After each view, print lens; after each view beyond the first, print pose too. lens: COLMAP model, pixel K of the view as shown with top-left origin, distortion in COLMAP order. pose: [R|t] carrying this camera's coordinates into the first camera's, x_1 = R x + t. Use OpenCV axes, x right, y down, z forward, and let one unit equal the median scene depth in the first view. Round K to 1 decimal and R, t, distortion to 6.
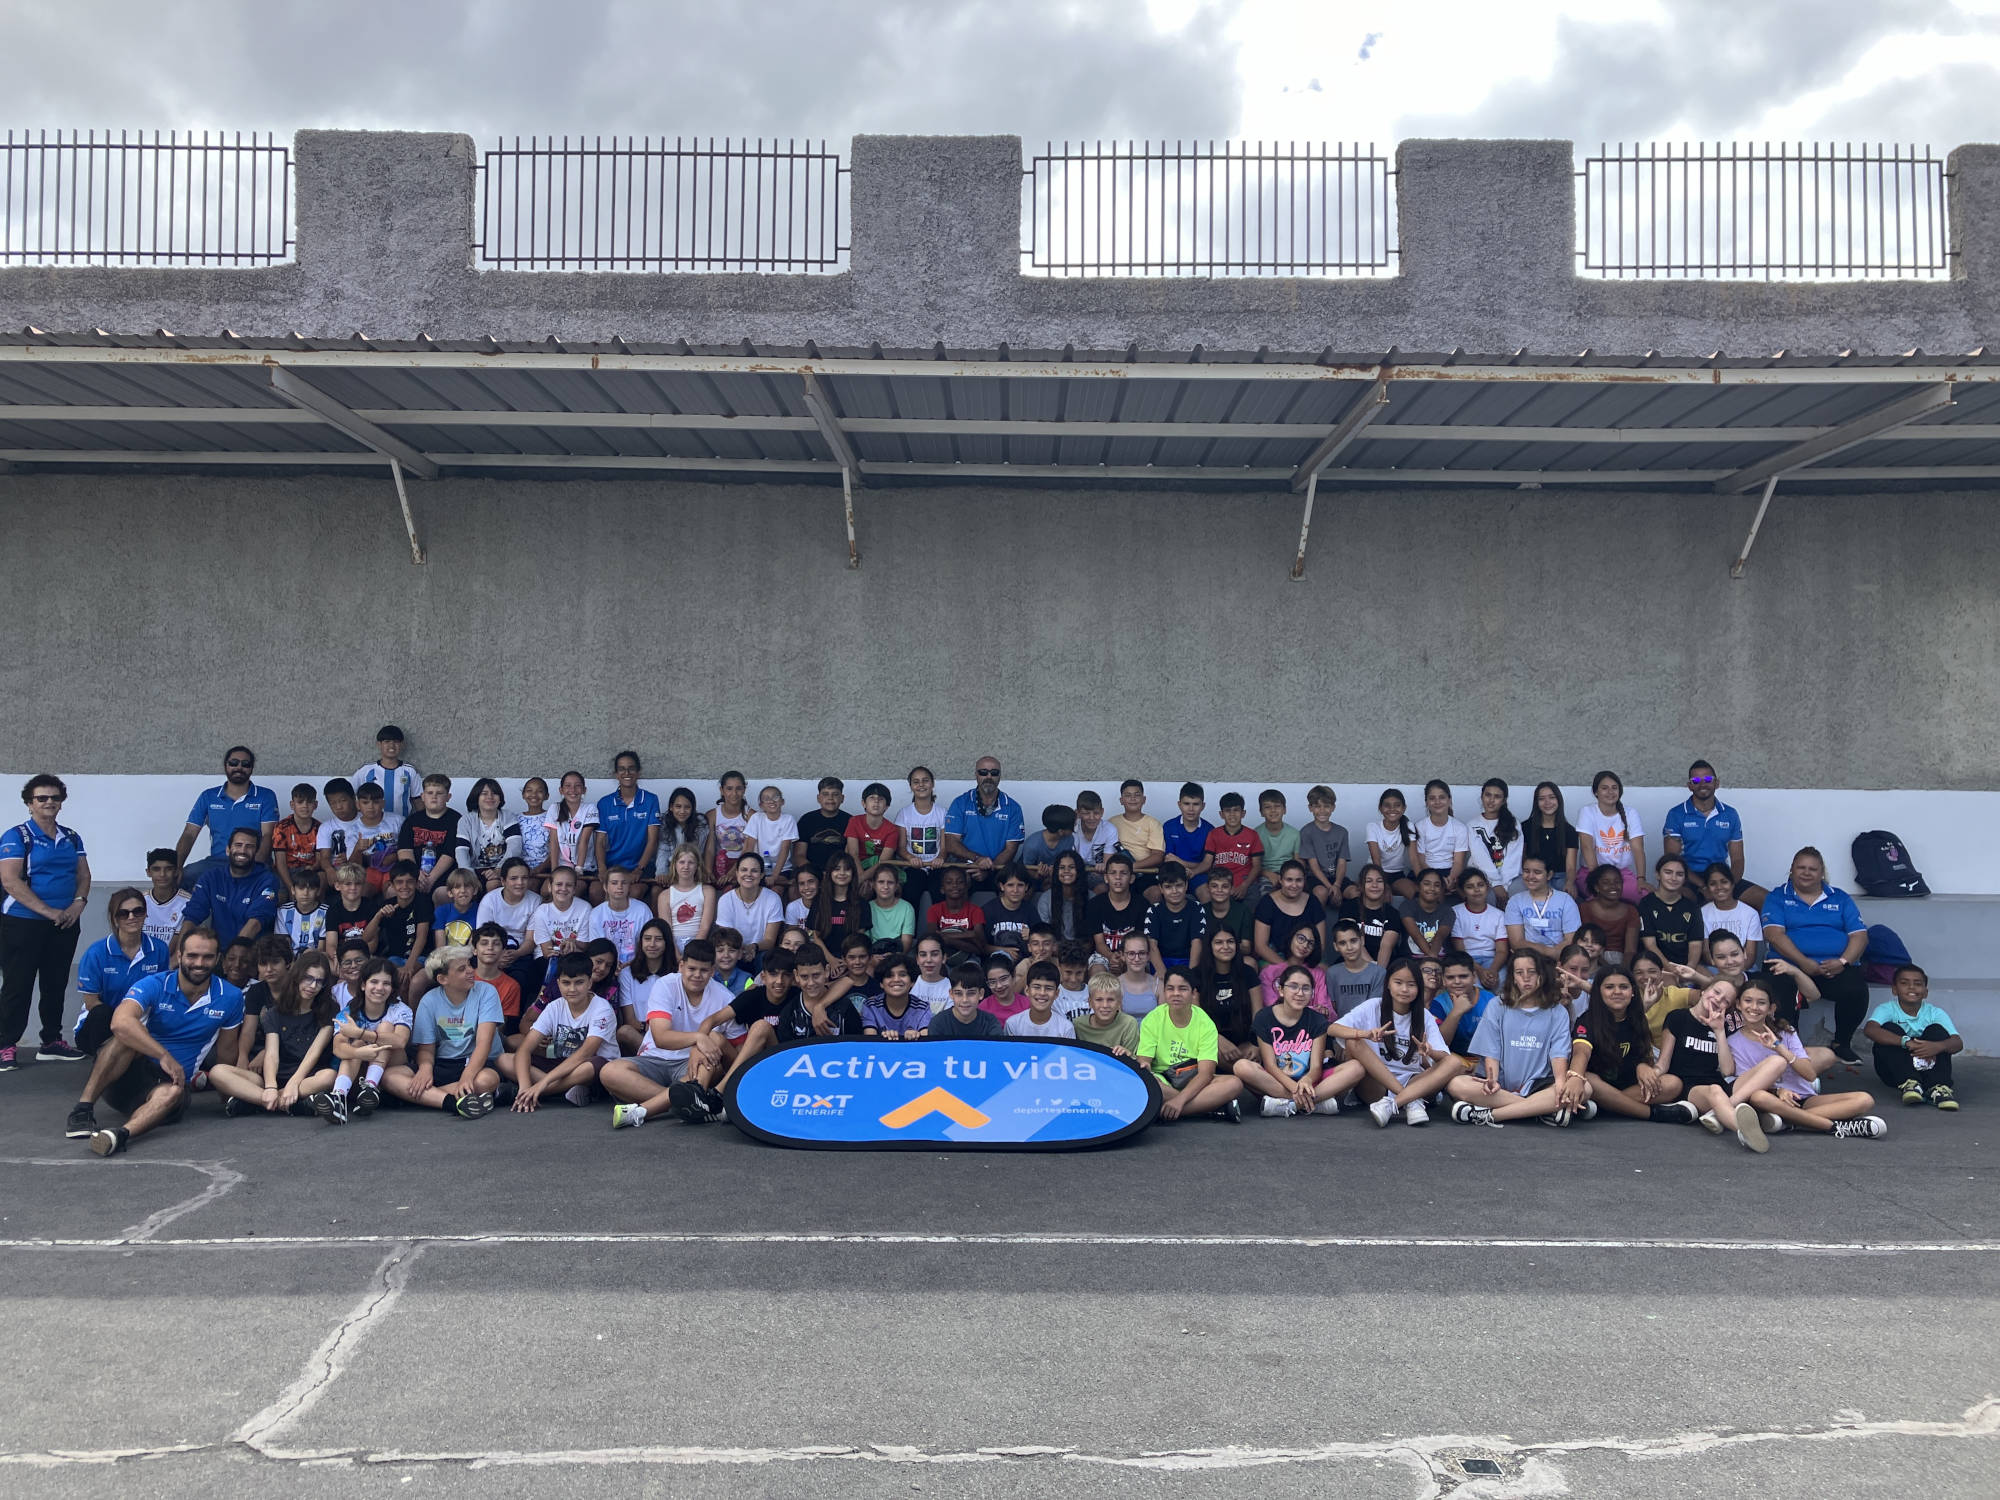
lens RADIAL K [[1661.2, 0, 998.4], [0, 1661.2, 730.6], [0, 0, 1]] dist [0.030614, -0.001061]
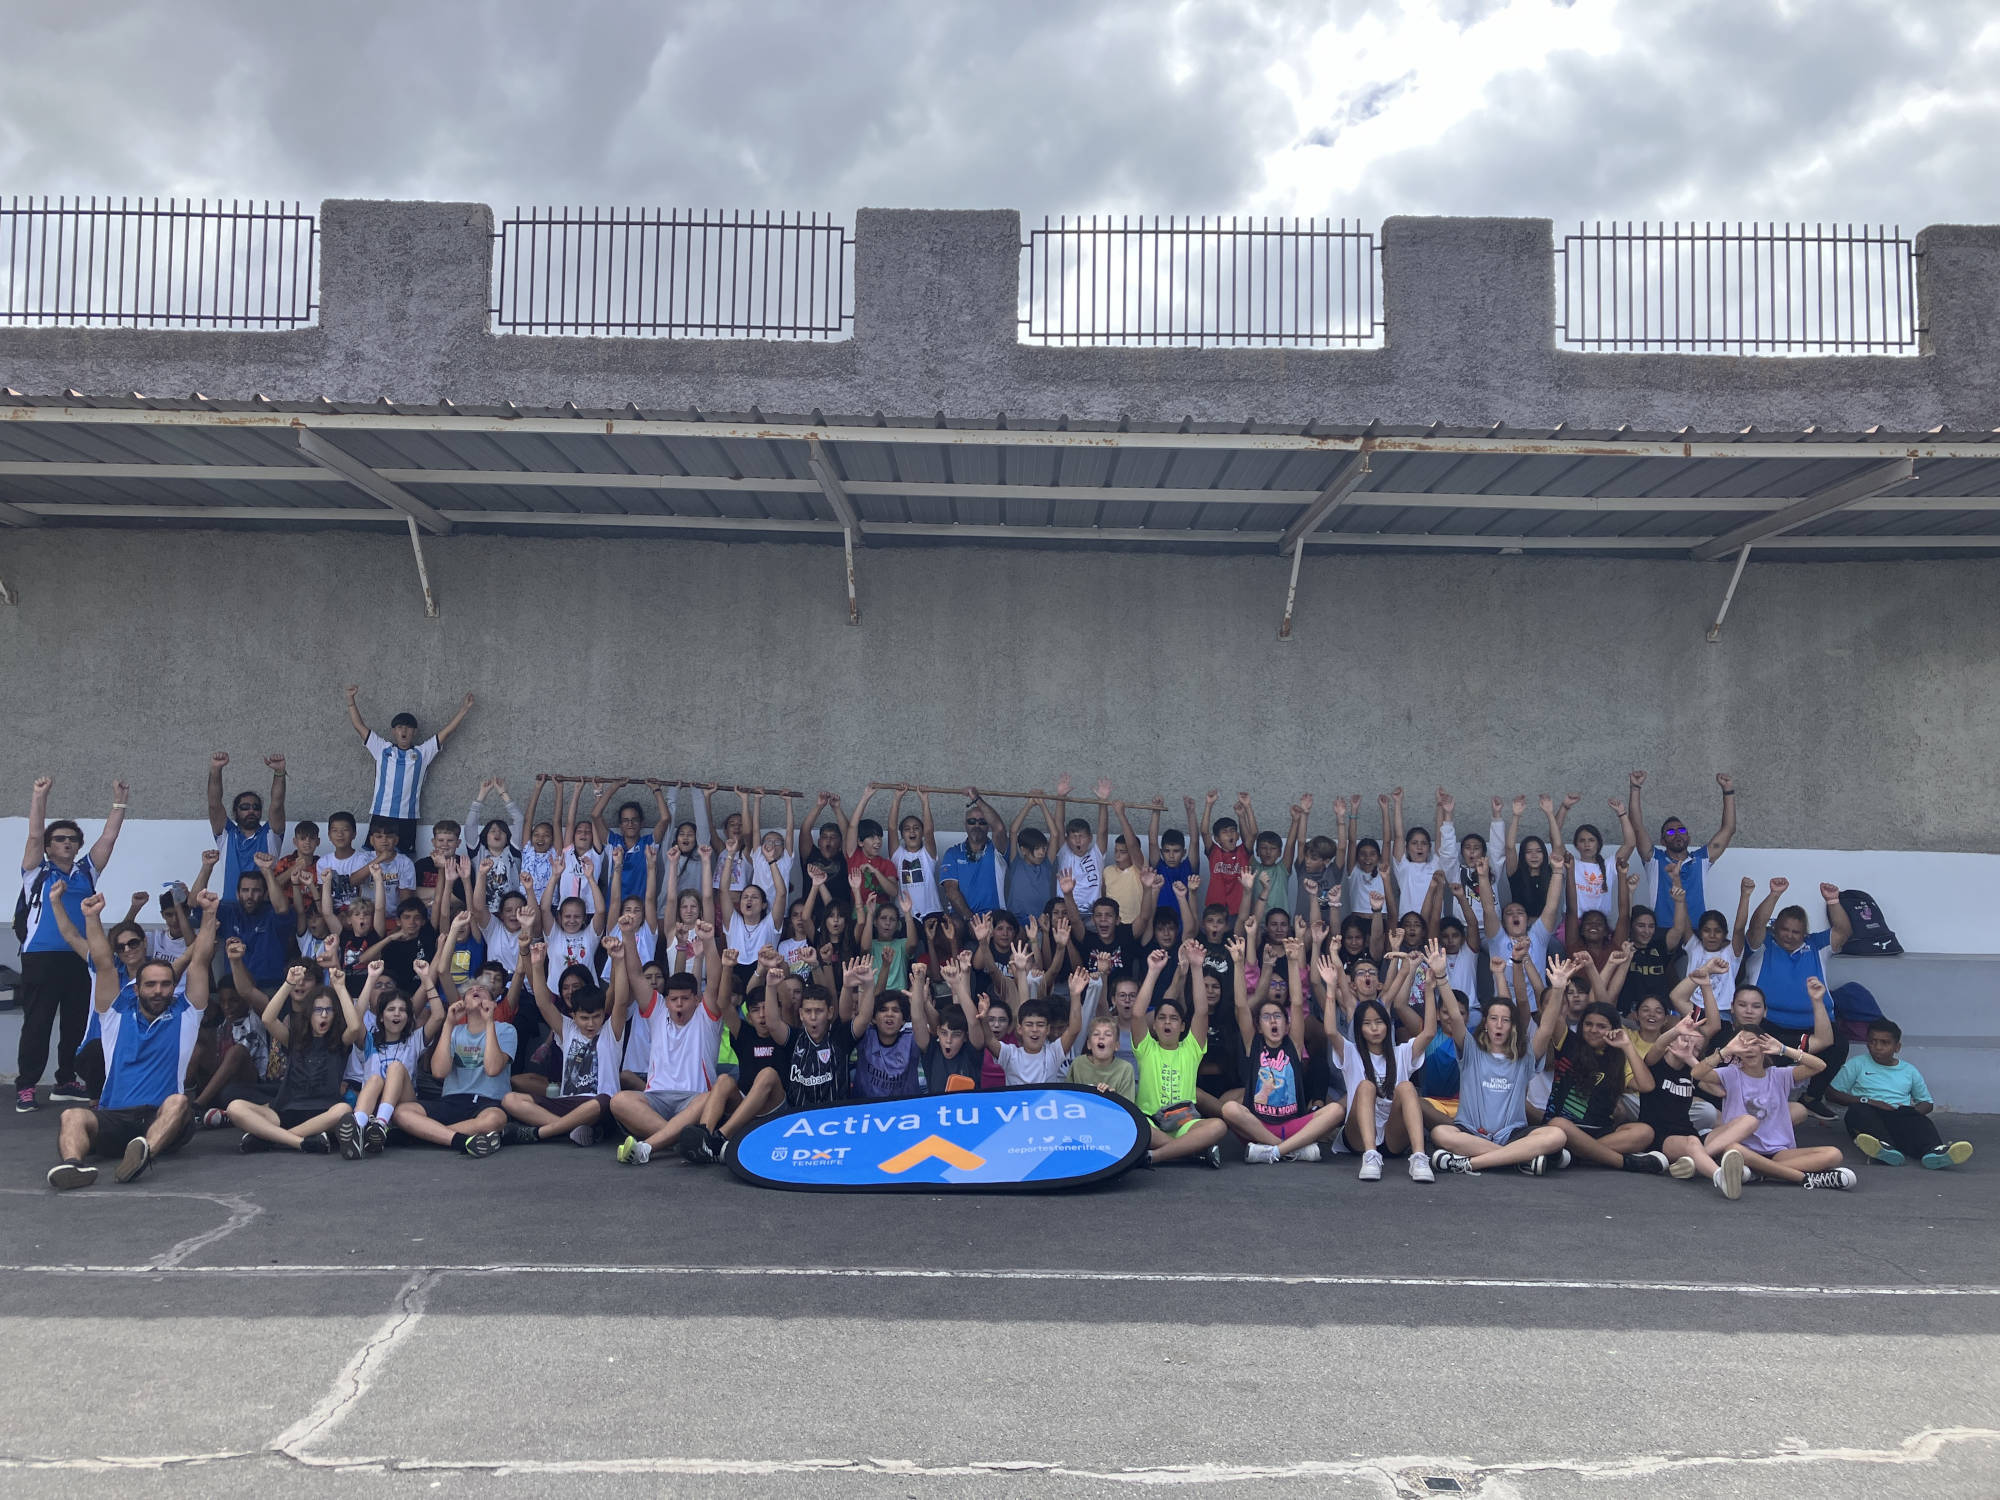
lens RADIAL K [[1661.2, 0, 986.6], [0, 1661.2, 729.3], [0, 0, 1]] dist [0.030614, -0.001061]
pose [[0.999955, 0.008954, -0.003188, -0.000901], [-0.009050, 0.999464, -0.031471, -0.001306], [0.002905, 0.031498, 0.999500, -0.026792]]
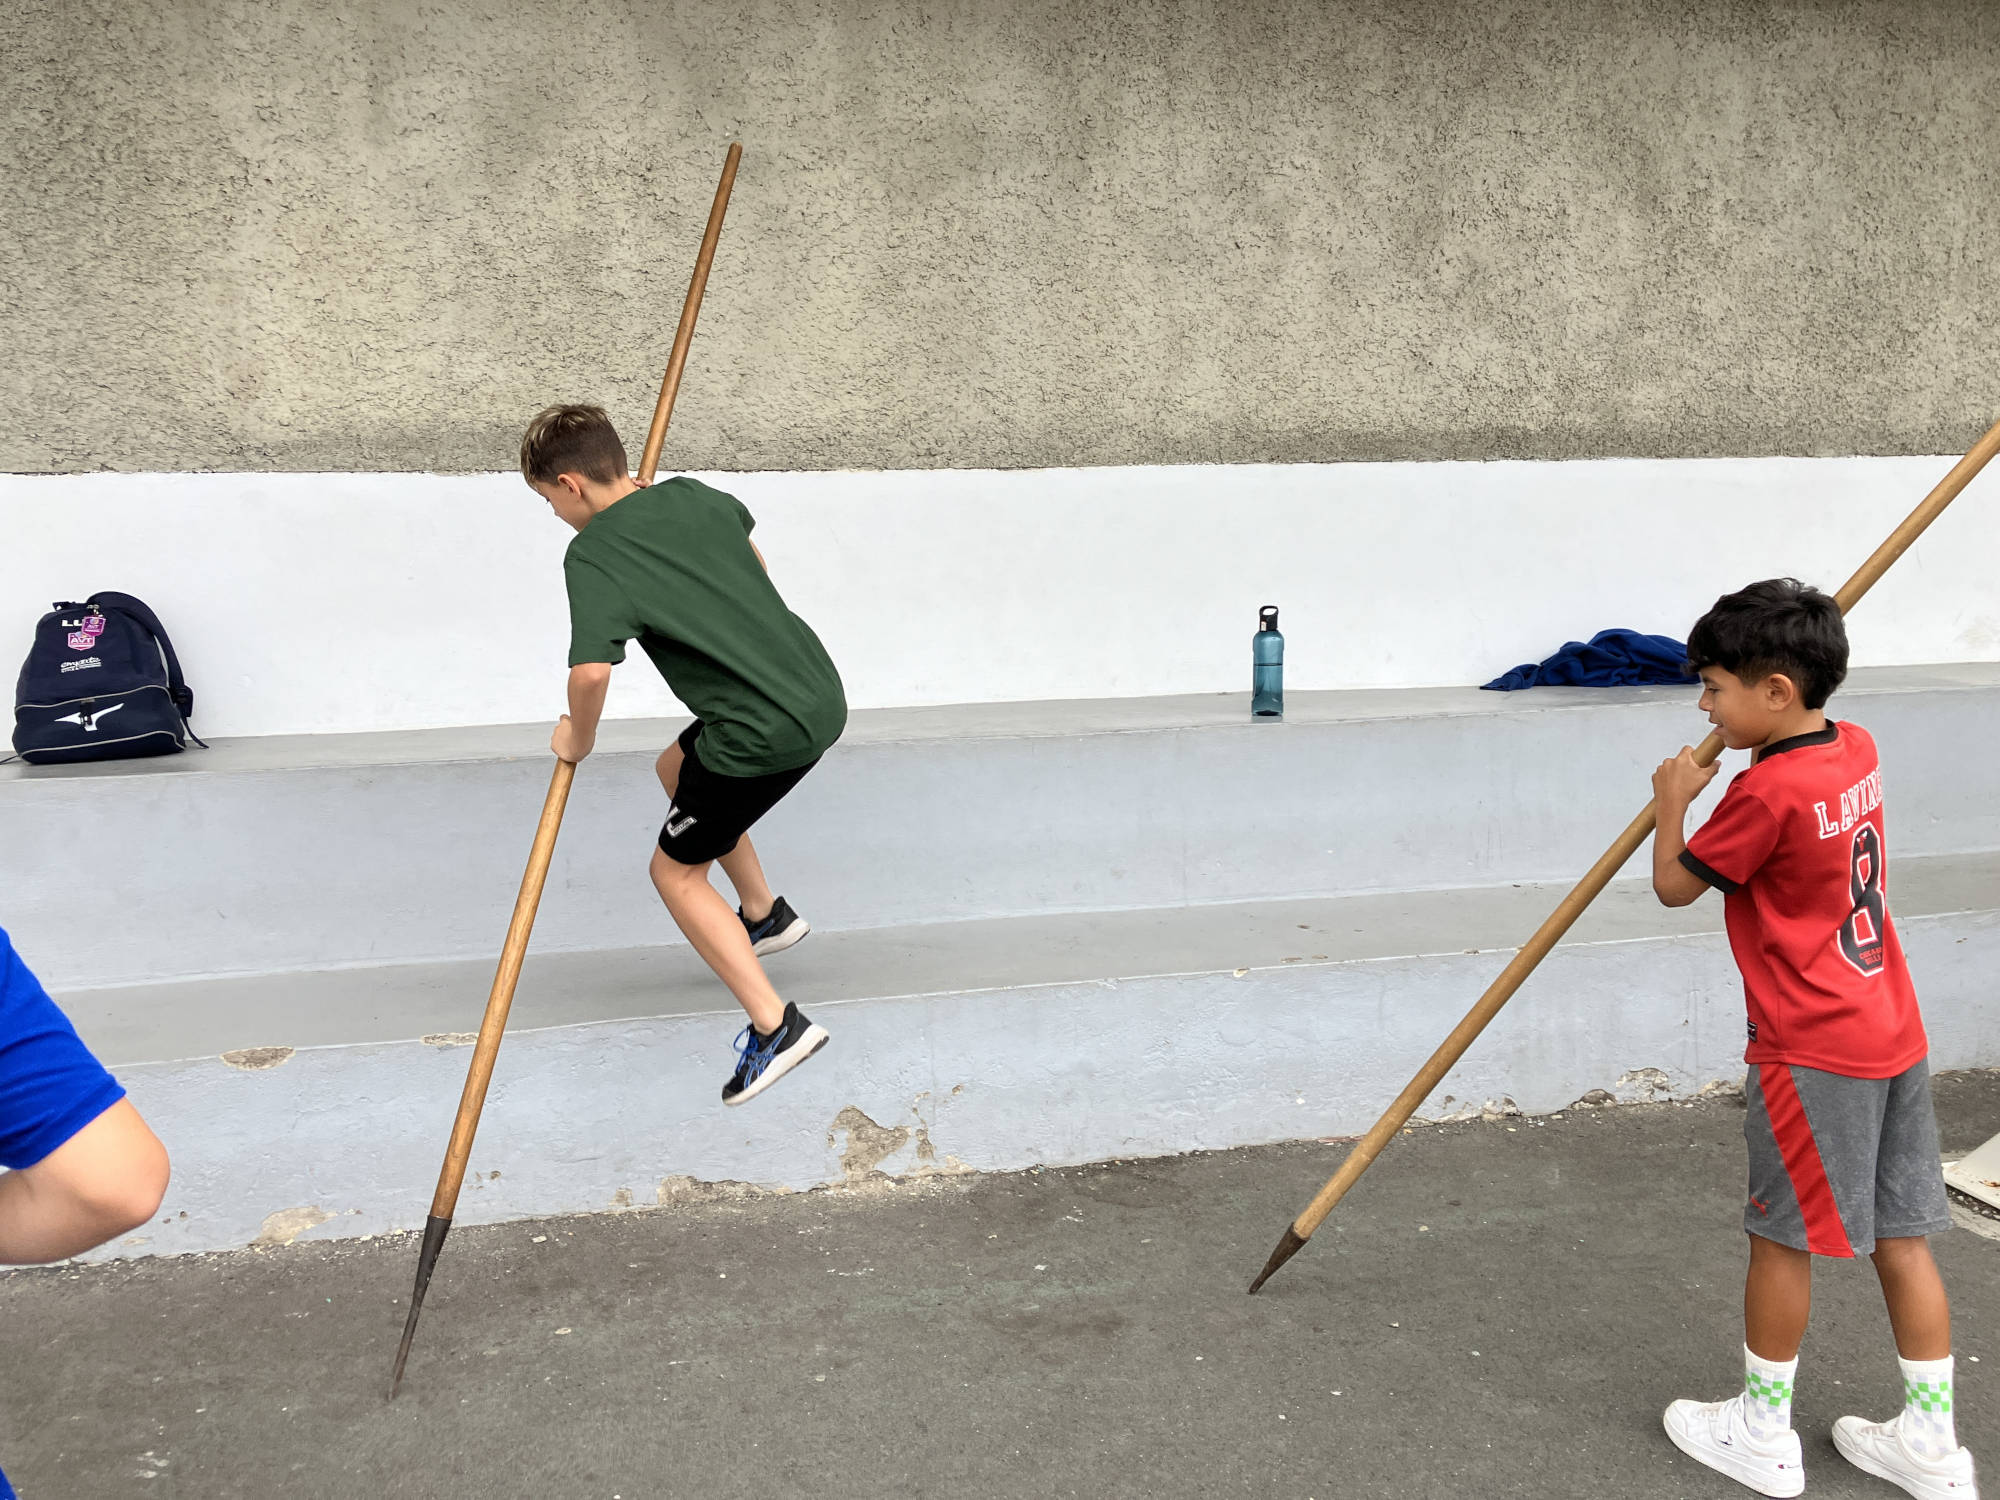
lens RADIAL K [[1661.2, 0, 1000.1], [0, 1661.2, 747.8], [0, 0, 1]] dist [0.030614, -0.001061]
pose [[0.973653, -0.058002, 0.220535, 0.647405], [0.021859, 0.986397, 0.162921, 0.039354], [-0.226984, -0.153808, 0.961676, 0.580593]]
